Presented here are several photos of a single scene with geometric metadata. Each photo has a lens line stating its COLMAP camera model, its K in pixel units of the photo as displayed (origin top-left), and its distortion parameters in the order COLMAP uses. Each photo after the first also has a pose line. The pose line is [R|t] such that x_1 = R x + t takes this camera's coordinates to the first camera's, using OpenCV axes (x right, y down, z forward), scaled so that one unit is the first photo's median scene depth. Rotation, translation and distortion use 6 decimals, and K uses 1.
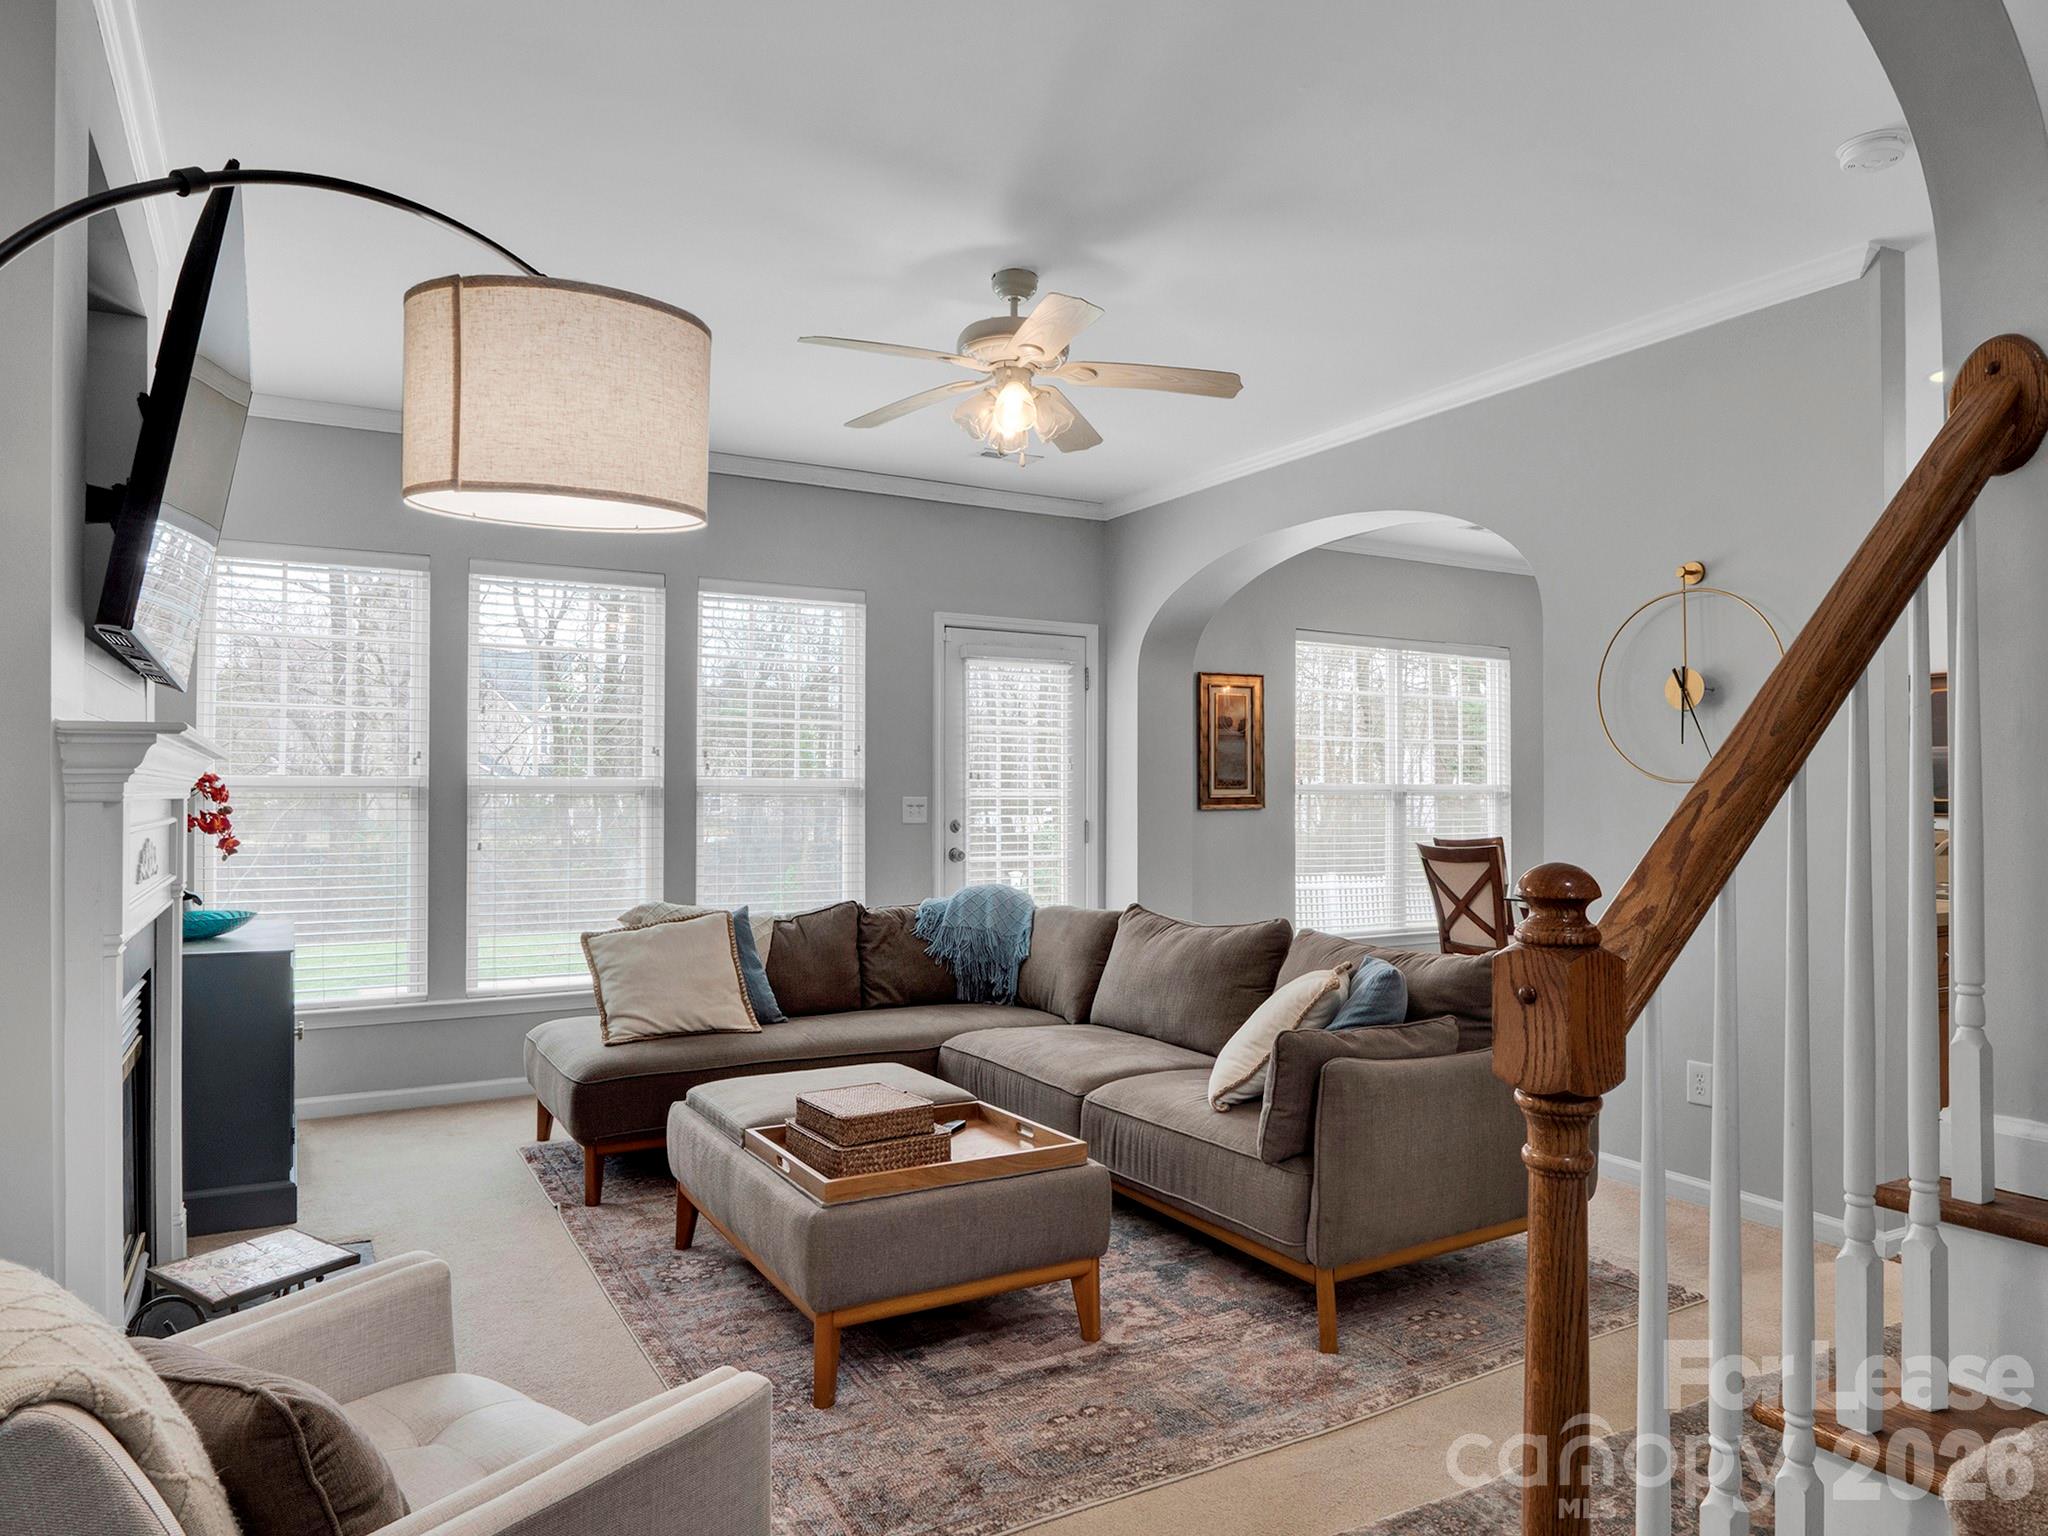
lens RADIAL K [[1291.2, 0, 1035.3], [0, 1291.2, 807.3], [0, 0, 1]] dist [-0.024776, 0.003764]
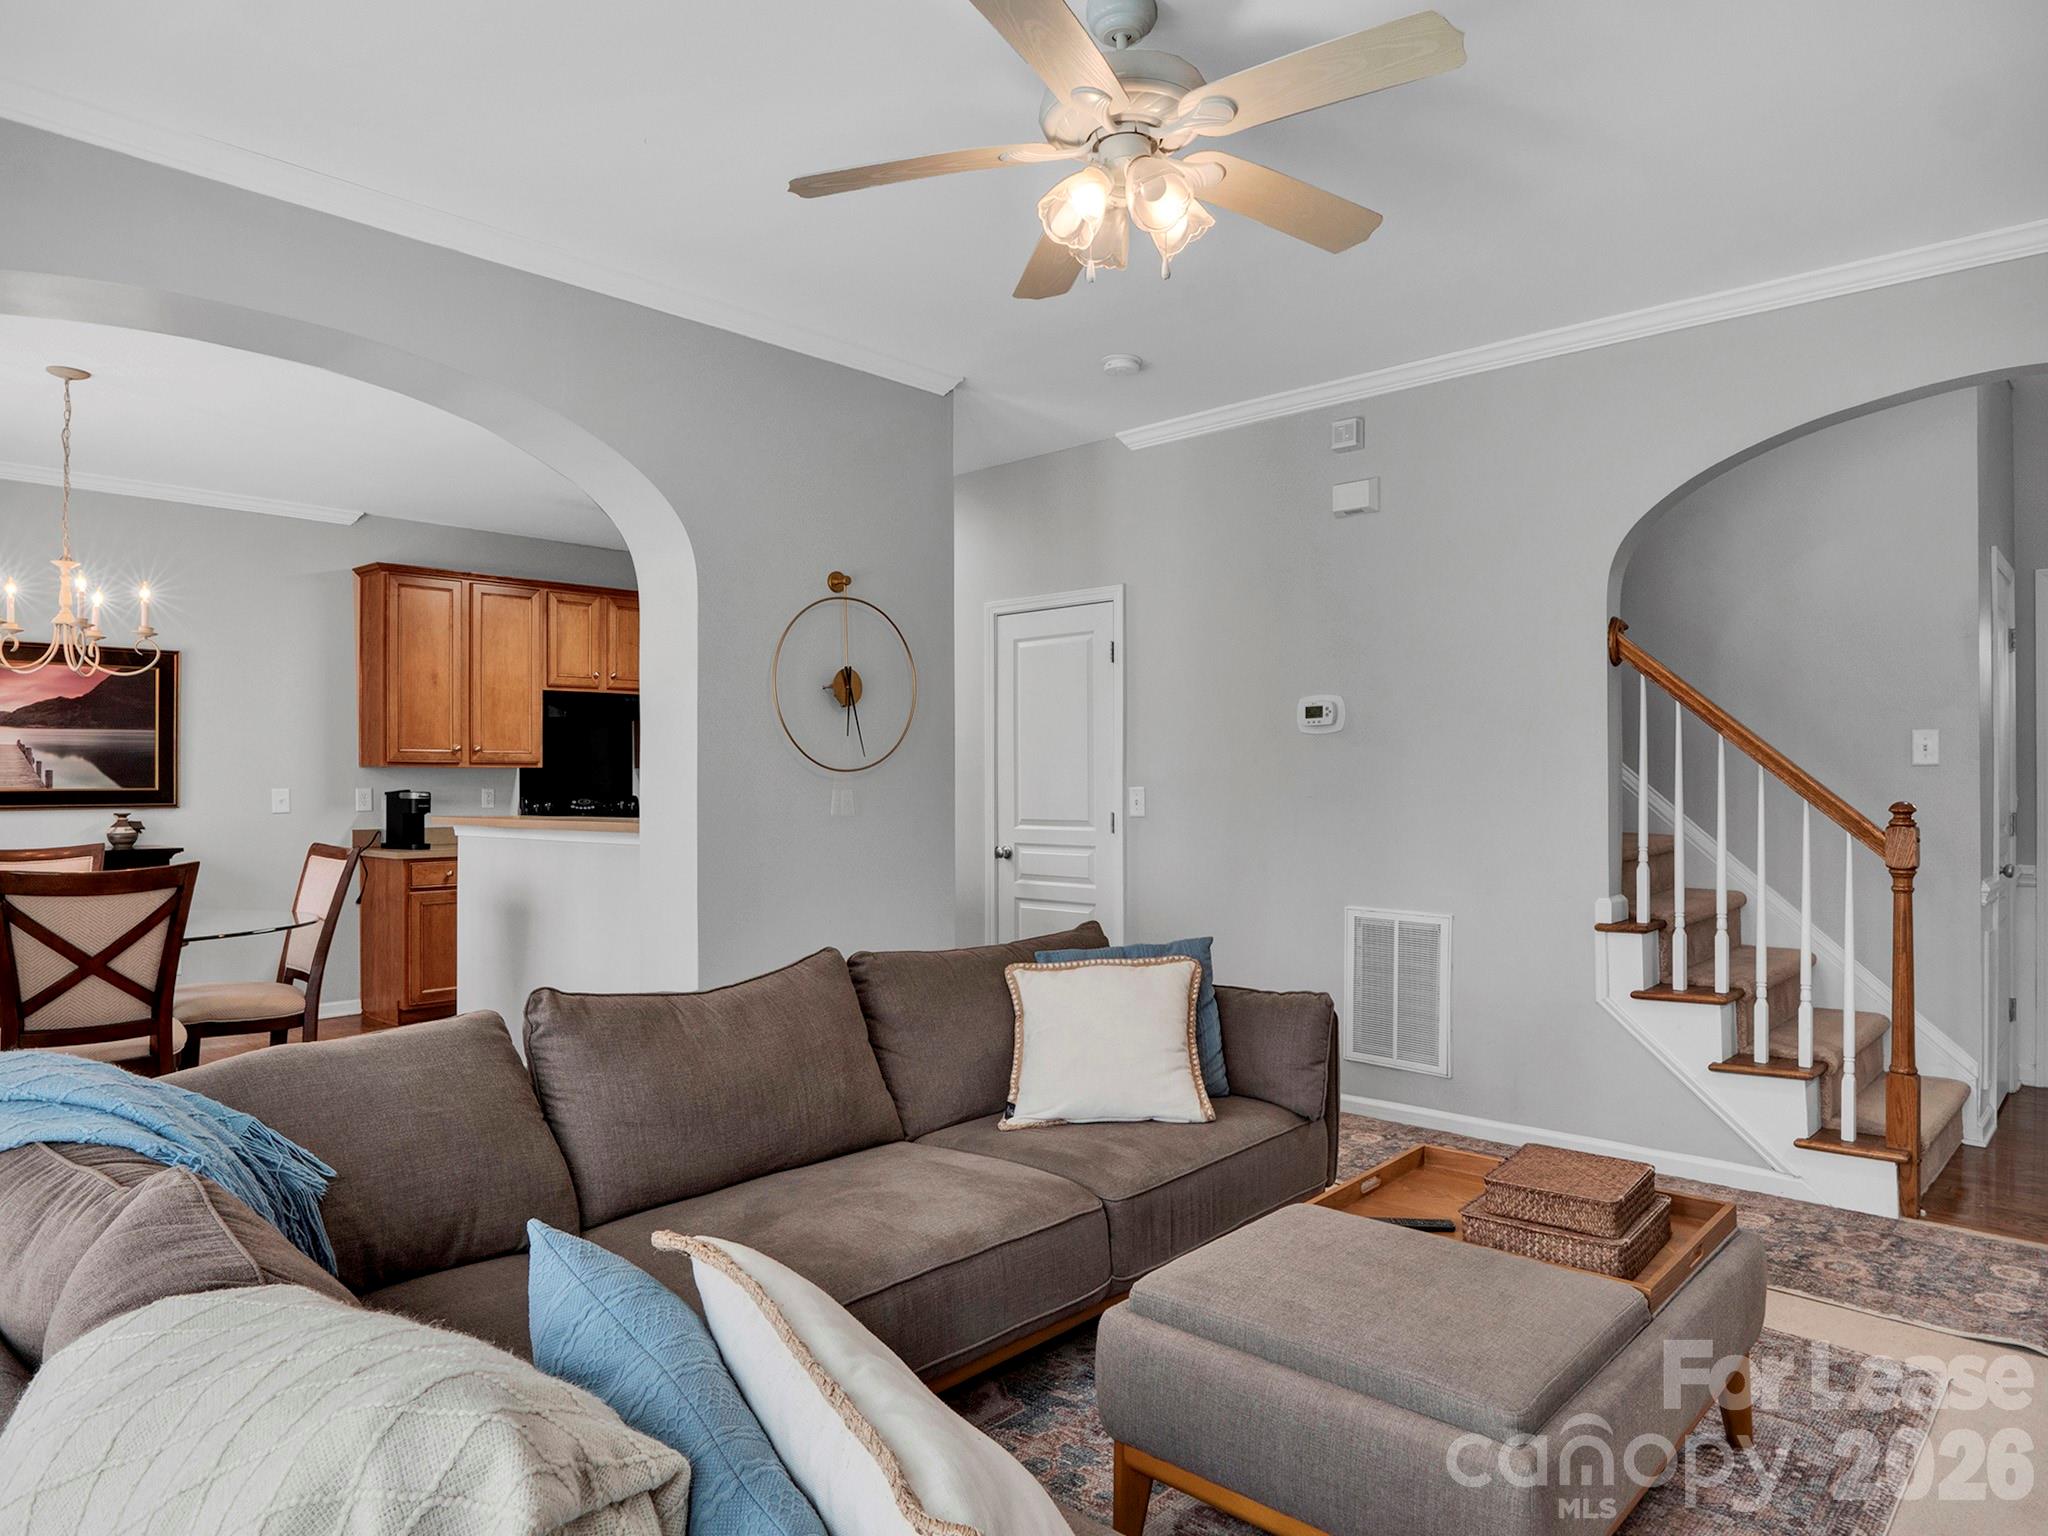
lens RADIAL K [[1283.3, 0, 1024.0], [0, 1283.3, 768.0], [0, 0, 1]] dist [-0.021405, 0.008221]
pose [[-0.292498, 0.007610, 0.956236, -0.388301], [0.013887, 0.999897, -0.003710, -0.009239], [-0.956165, 0.012194, -0.292573, 0.761070]]
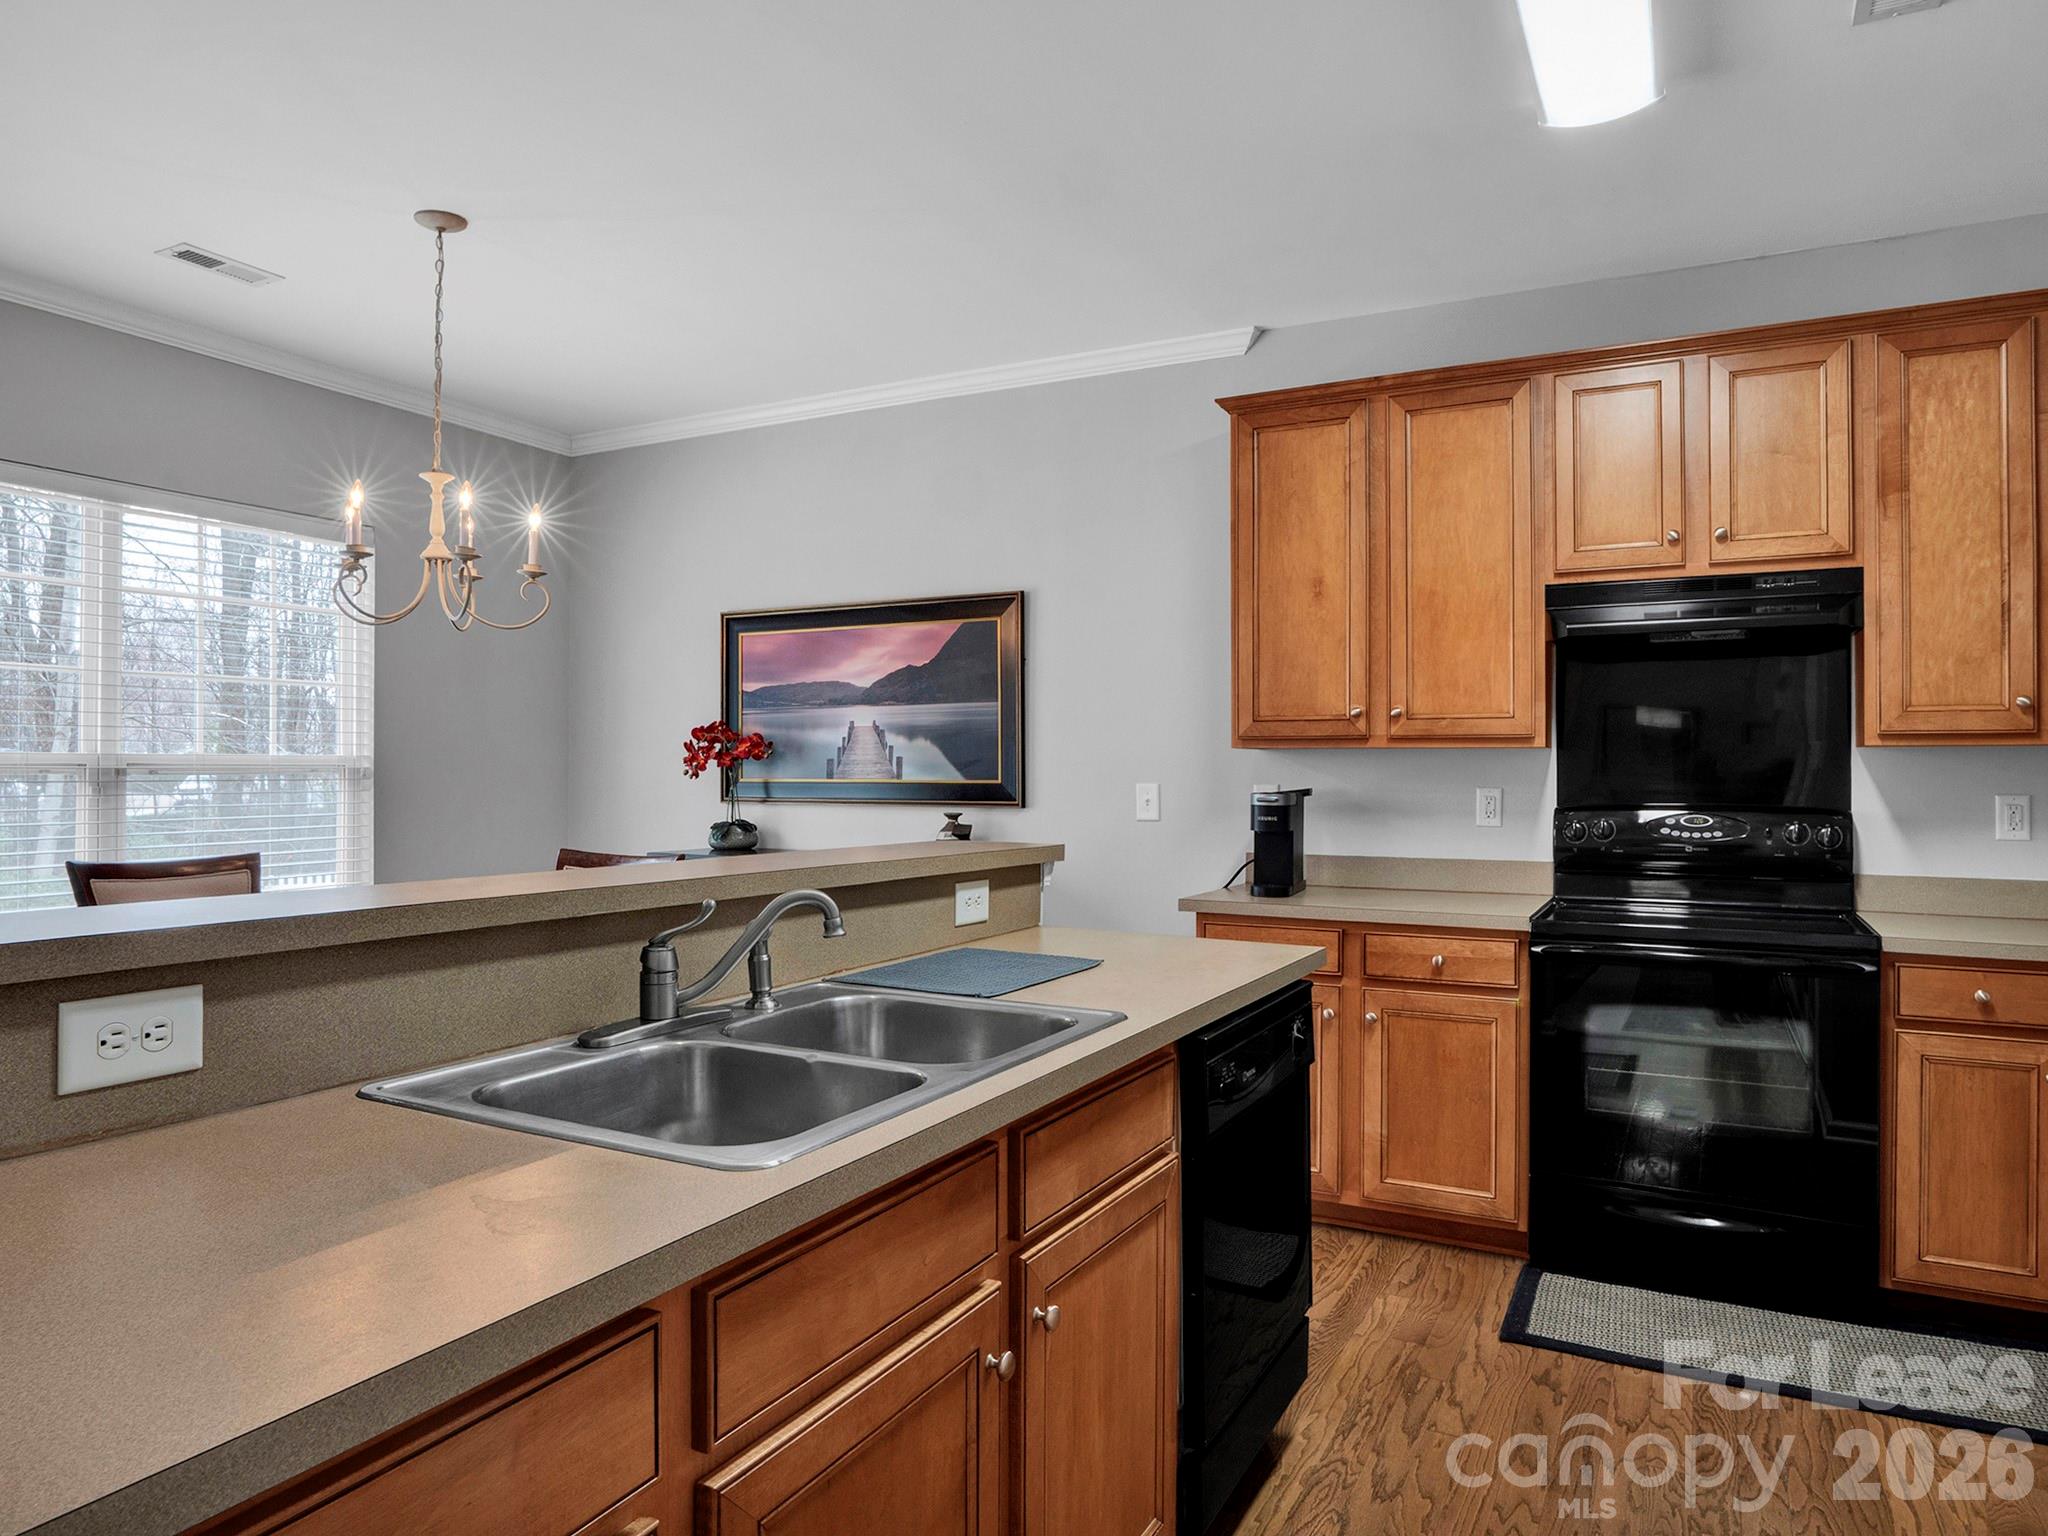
lens RADIAL K [[1291.5, 0, 1022.2], [0, 1291.5, 747.6], [0, 0, 1]] dist [-0.019550, 0.005871]
pose [[0.847153, 0.008863, 0.531275, 0.409784], [0.005470, 0.999662, -0.025398, -0.006493], [-0.531321, 0.024422, 0.846818, 0.469875]]
